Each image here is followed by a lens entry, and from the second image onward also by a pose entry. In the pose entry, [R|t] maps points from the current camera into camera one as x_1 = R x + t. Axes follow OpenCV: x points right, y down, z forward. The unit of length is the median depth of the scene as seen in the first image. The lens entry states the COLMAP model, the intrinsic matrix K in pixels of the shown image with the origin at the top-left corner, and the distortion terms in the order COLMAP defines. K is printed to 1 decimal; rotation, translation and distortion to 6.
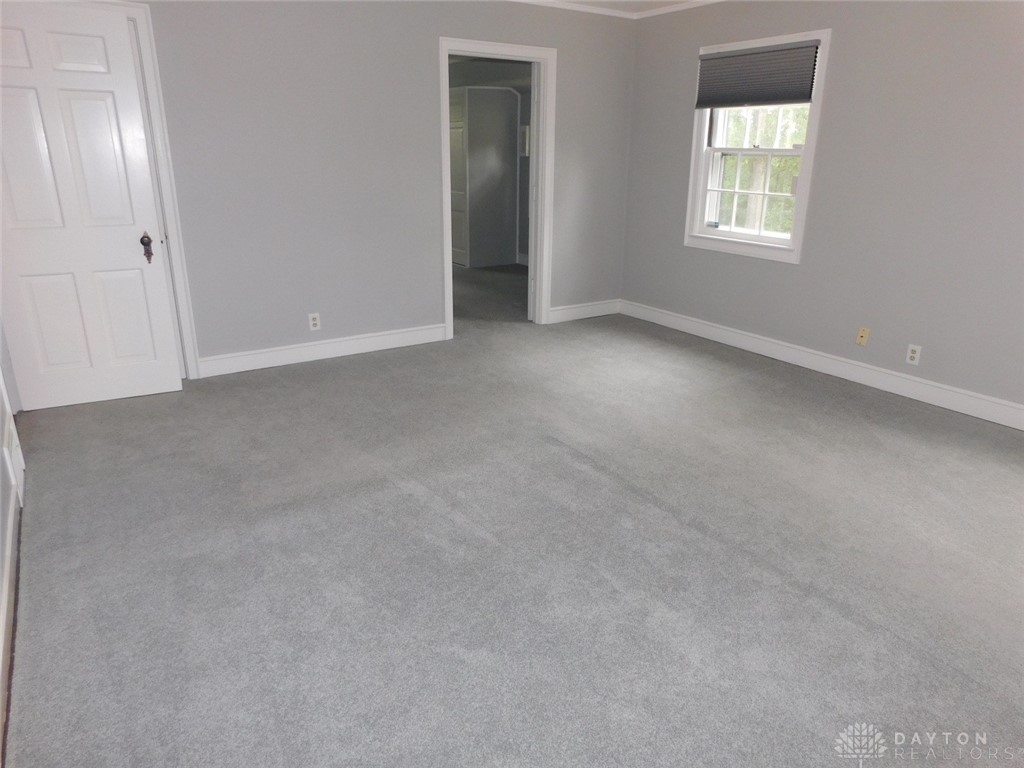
lens RADIAL K [[681.4, 0, 513.5], [0, 681.4, 388.5], [0, 0, 1]] dist [-0.066937, 0.054752]
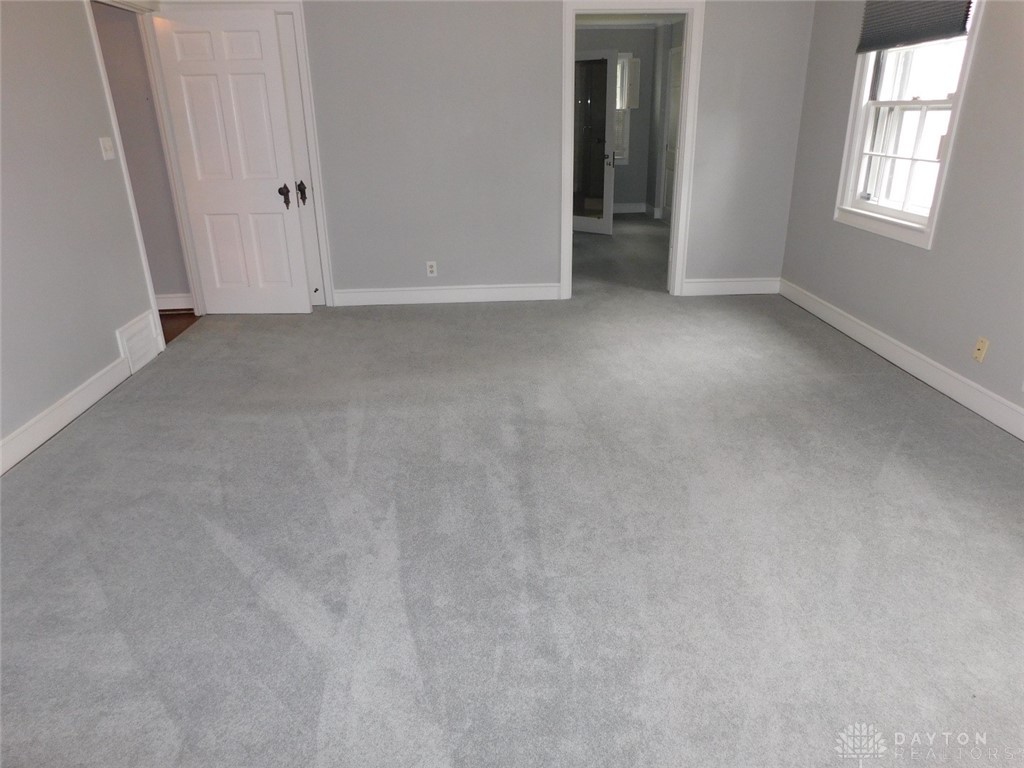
lens RADIAL K [[681.4, 0, 506.9], [0, 681.4, 389.5], [0, 0, 1]] dist [-0.066937, 0.054752]
pose [[0.864010, 0.170378, -0.473770, 0.376377], [-0.143139, 0.985296, 0.093291, -0.023887], [0.482698, -0.012790, 0.875693, 0.067684]]
